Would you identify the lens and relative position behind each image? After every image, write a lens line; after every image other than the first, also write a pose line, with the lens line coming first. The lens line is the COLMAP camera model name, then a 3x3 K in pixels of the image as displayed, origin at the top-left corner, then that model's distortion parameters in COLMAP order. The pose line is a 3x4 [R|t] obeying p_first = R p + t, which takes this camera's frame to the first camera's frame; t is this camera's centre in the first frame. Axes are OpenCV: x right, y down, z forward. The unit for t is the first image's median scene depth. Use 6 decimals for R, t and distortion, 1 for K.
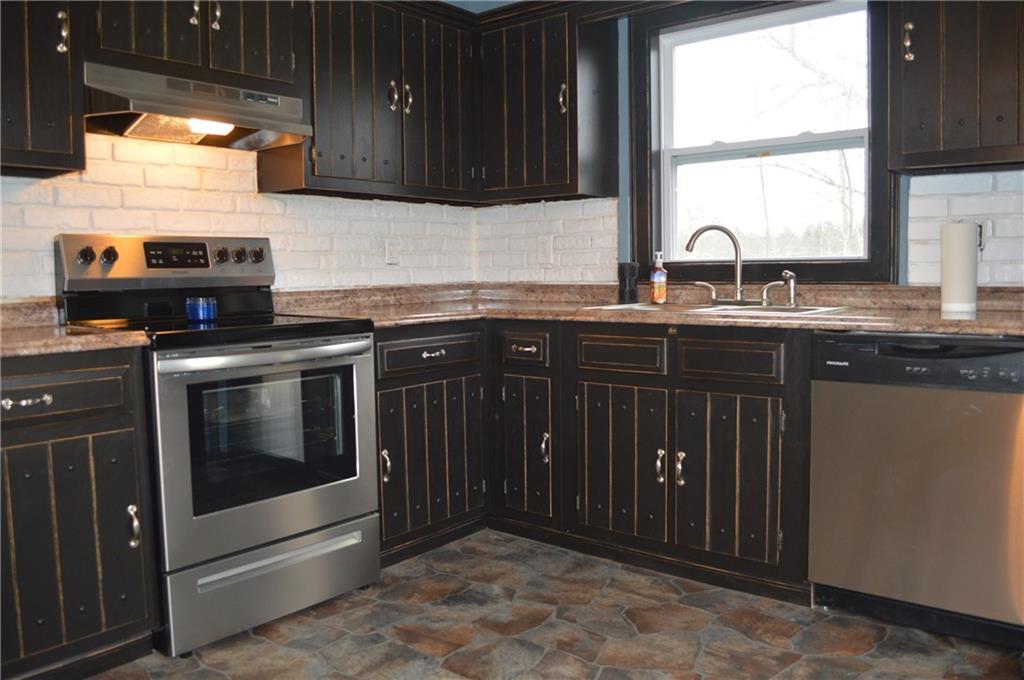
lens RADIAL K [[817.2, 0, 511.6], [0, 817.2, 338.7], [0, 0, 1]] dist [-0.084537, 0.011900]
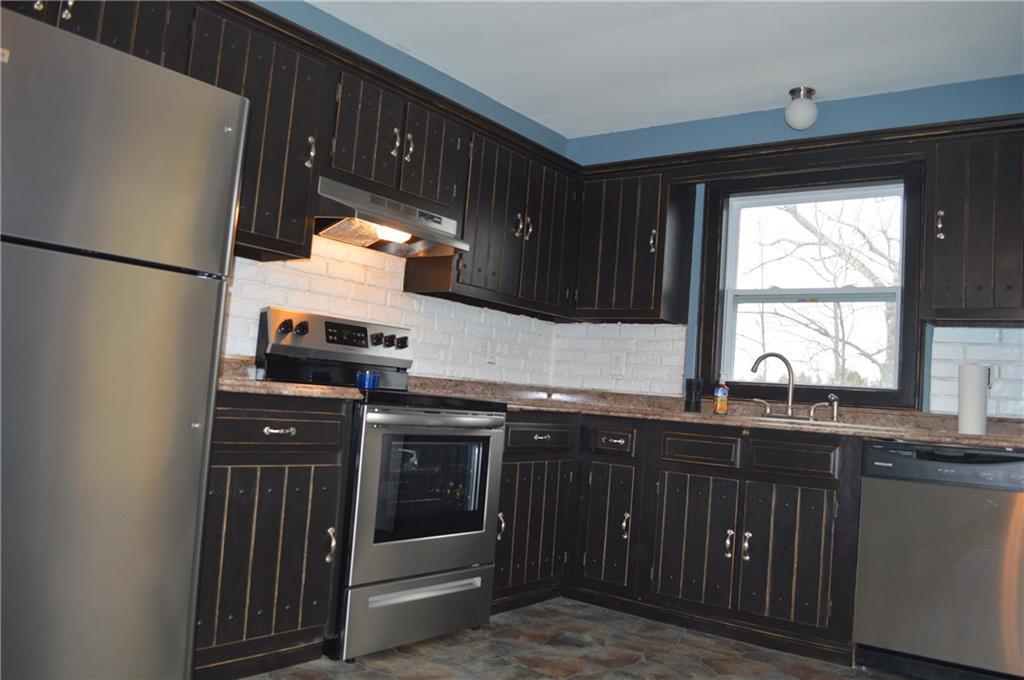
lens RADIAL K [[817.2, 0, 511.9], [0, 817.2, 338.6], [0, 0, 1]] dist [-0.084537, 0.011900]
pose [[0.995357, 0.092865, 0.025317, -0.204651], [-0.087894, 0.984121, -0.154208, 0.071967], [-0.039236, 0.151267, 0.987714, -0.231380]]
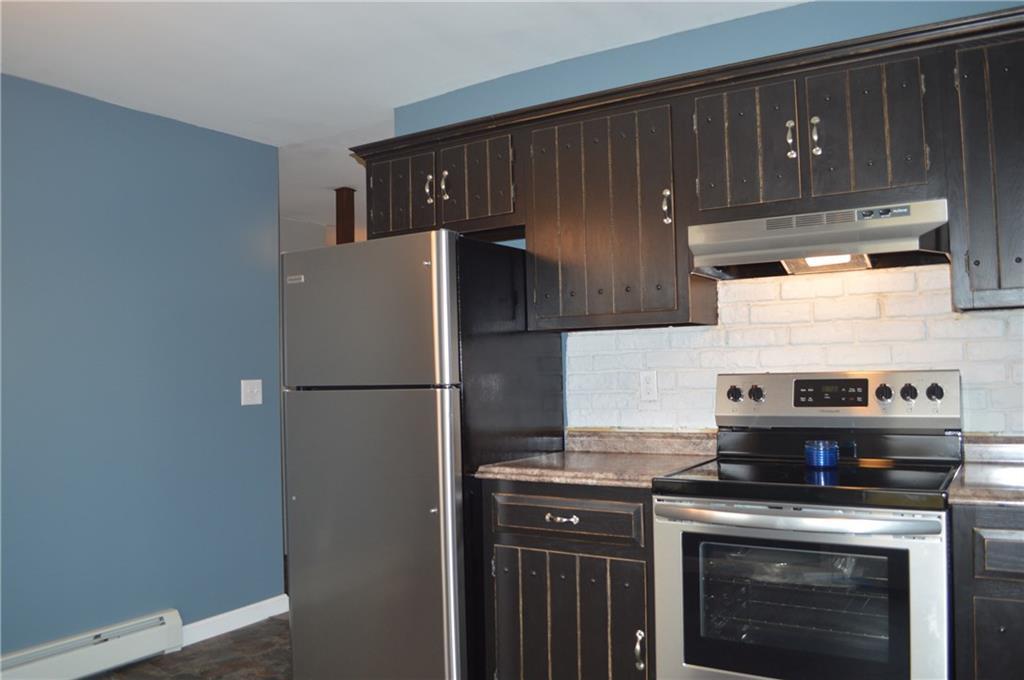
lens RADIAL K [[817.2, 0, 508.6], [0, 817.2, 341.1], [0, 0, 1]] dist [-0.084537, 0.011900]
pose [[0.123617, -0.026629, -0.991973, 0.491627], [-0.062584, 0.997441, -0.034575, -0.111587], [0.990355, 0.066356, 0.121634, 0.525315]]
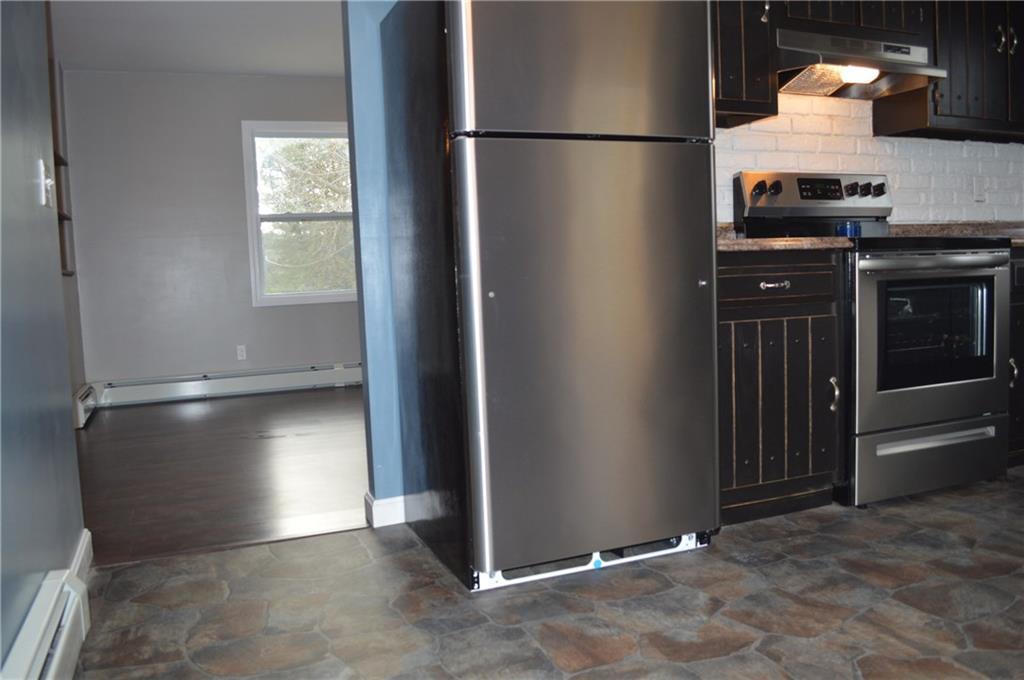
lens RADIAL K [[817.2, 0, 510.7], [0, 817.2, 339.0], [0, 0, 1]] dist [-0.084537, 0.011900]
pose [[0.876776, 0.017989, -0.480563, -0.249646], [-0.012399, 0.999814, 0.014806, 0.109561], [0.480740, -0.007023, 0.876835, -0.273057]]
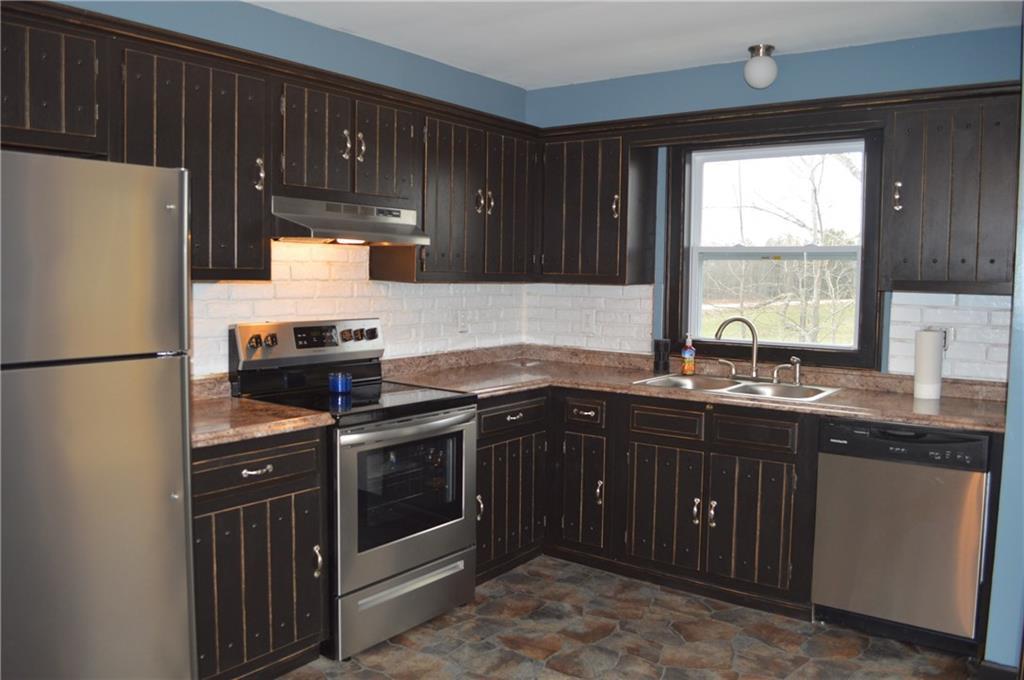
lens RADIAL K [[817.2, 0, 512.1], [0, 817.2, 338.9], [0, 0, 1]] dist [-0.084537, 0.011900]
pose [[0.998516, 0.024499, 0.048640, -0.181647], [-0.024249, 0.999689, -0.005742, -0.103983], [-0.048765, 0.004554, 0.998800, -0.272770]]
